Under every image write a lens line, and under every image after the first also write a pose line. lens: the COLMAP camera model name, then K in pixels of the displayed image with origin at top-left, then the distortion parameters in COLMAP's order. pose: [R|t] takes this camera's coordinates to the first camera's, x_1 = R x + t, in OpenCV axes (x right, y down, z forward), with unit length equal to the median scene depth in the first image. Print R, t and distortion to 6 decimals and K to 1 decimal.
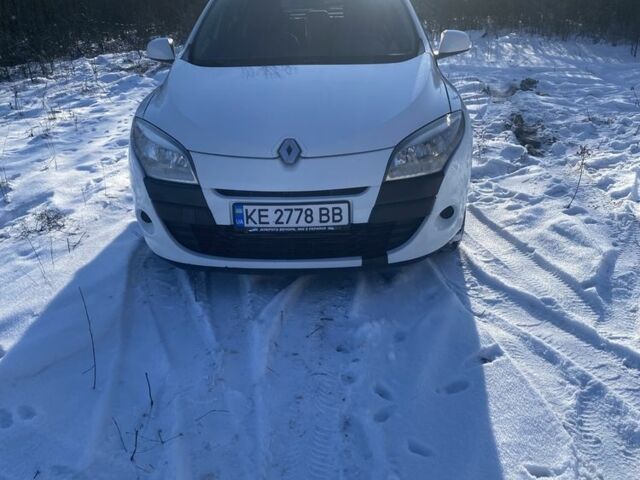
lens RADIAL K [[671.3, 0, 320.0], [0, 671.3, 240.0], [0, 0, 1]] dist [0.189679, -0.557299]
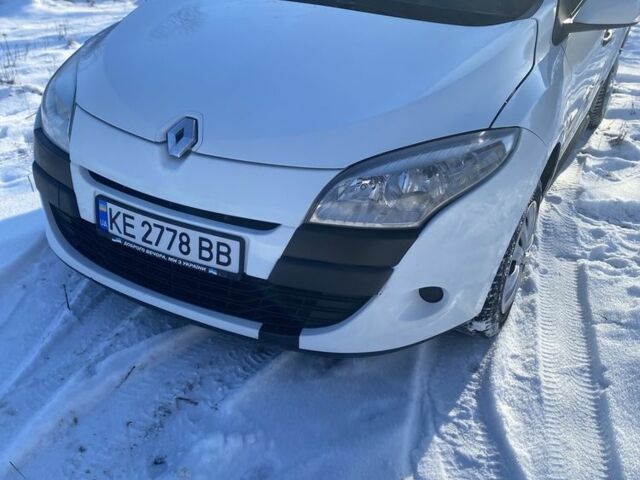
lens RADIAL K [[671.3, 0, 320.0], [0, 671.3, 240.0], [0, 0, 1]] dist [0.189679, -0.557299]
pose [[0.898697, 0.271653, -0.344307, 0.316988], [-0.235374, 0.961179, 0.143991, -0.161103], [0.370057, -0.048363, 0.927749, 0.450254]]
